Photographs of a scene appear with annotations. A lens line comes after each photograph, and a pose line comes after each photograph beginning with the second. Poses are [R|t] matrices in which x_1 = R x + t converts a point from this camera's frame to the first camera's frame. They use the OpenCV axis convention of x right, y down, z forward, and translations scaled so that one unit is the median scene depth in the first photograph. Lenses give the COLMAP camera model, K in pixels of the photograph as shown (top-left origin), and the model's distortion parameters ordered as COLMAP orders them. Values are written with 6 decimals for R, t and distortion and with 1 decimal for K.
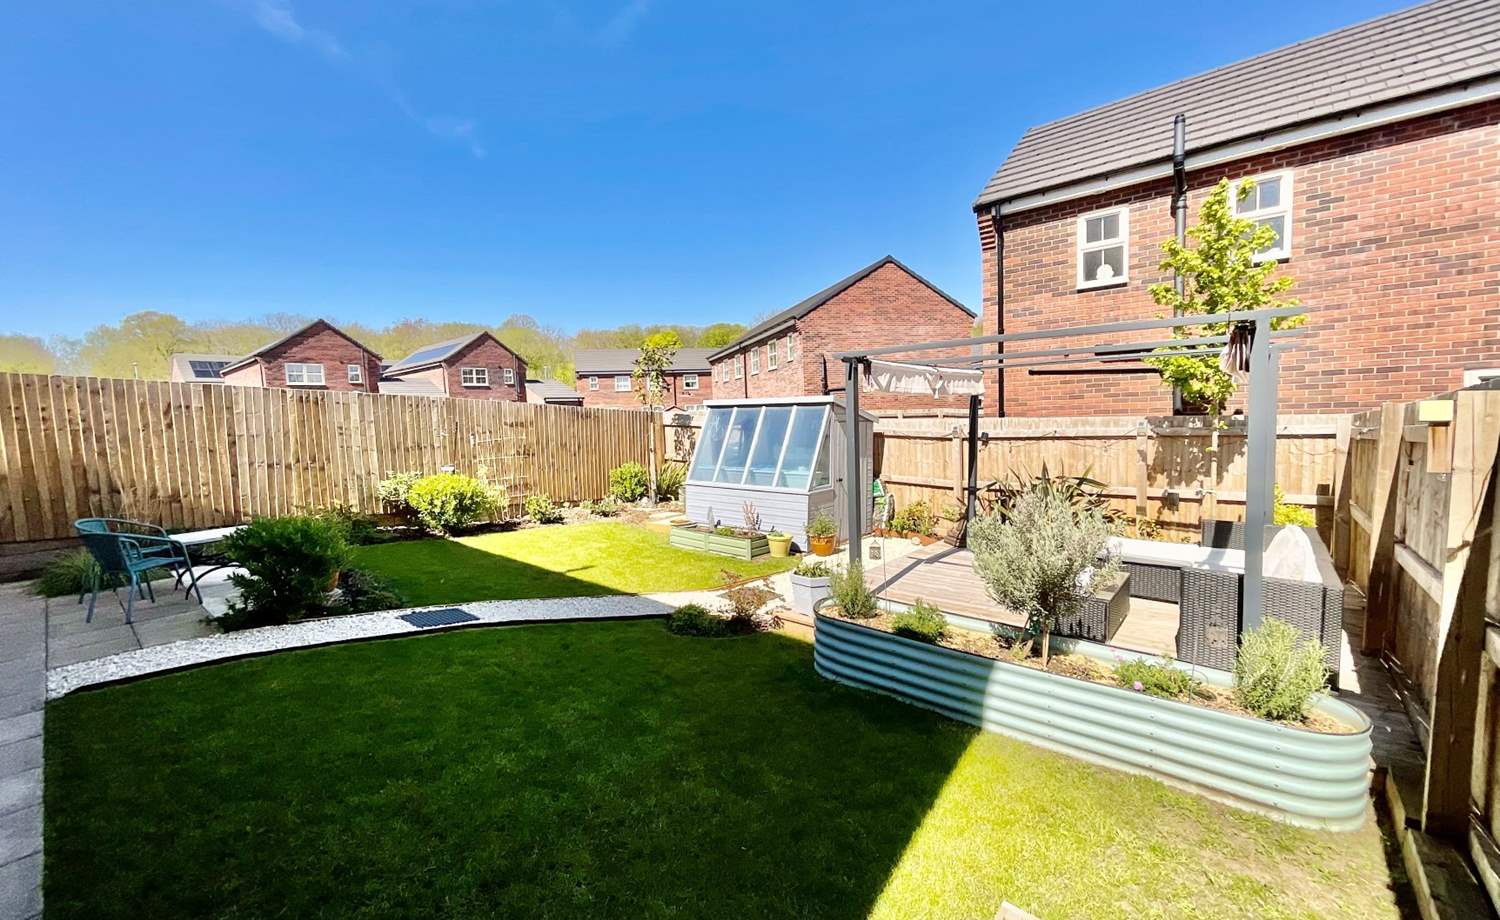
lens RADIAL K [[609.2, 0, 750.9], [0, 609.2, 463.2], [0, 0, 1]] dist [-0.009864, -0.000178]
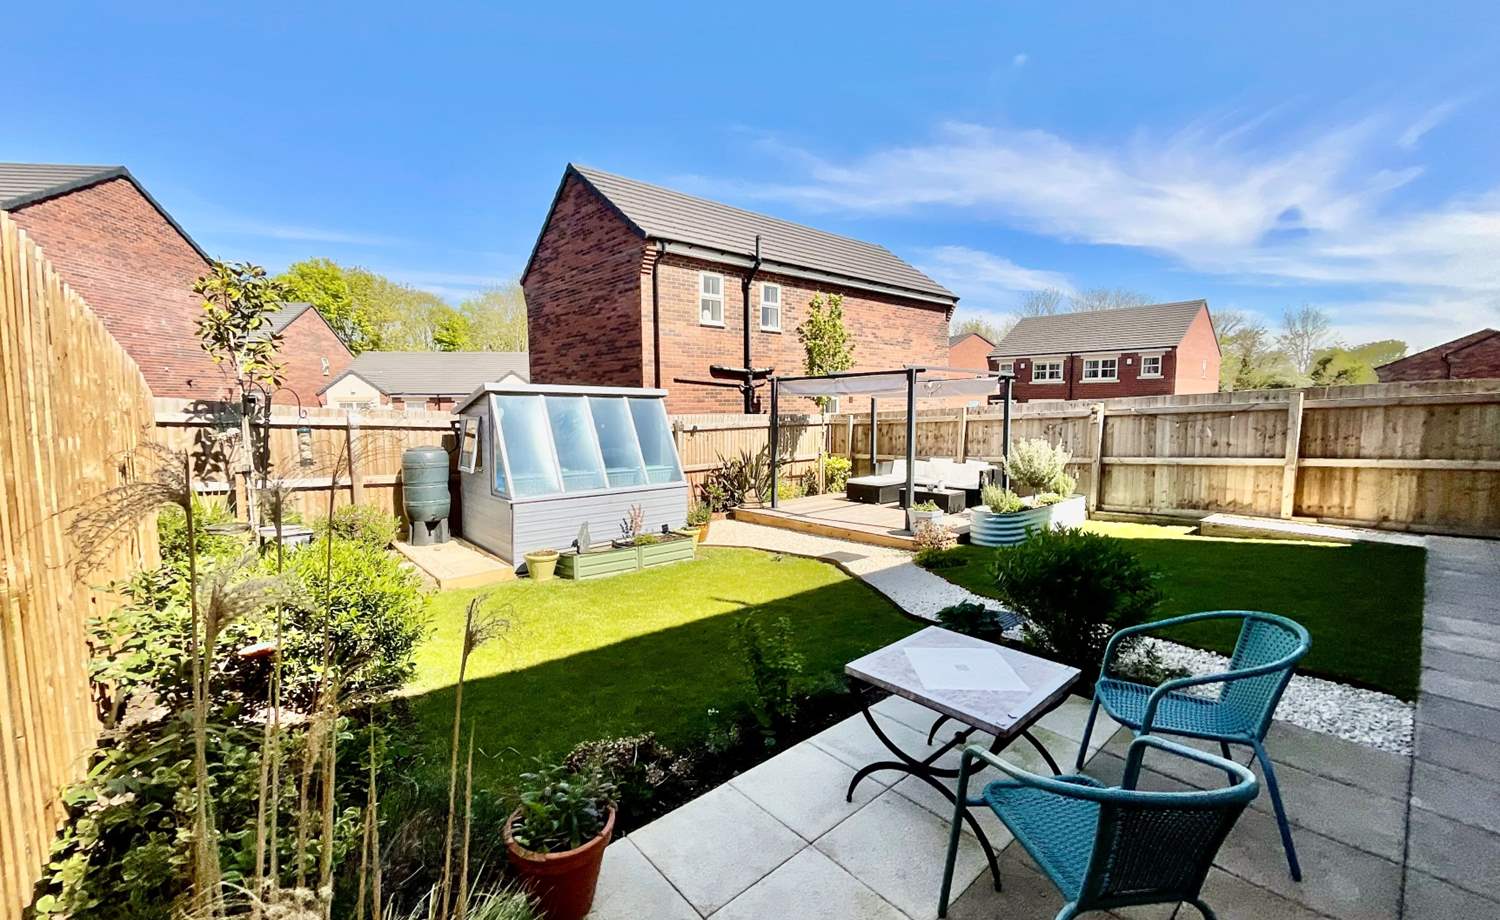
lens RADIAL K [[609.2, 0, 755.0], [0, 609.2, 463.7], [0, 0, 1]] dist [-0.009864, -0.000178]
pose [[0.116666, -0.058491, 0.991447, -0.867856], [0.079310, 0.995625, 0.049405, -0.025870], [-0.990000, 0.072868, 0.120794, 0.743273]]
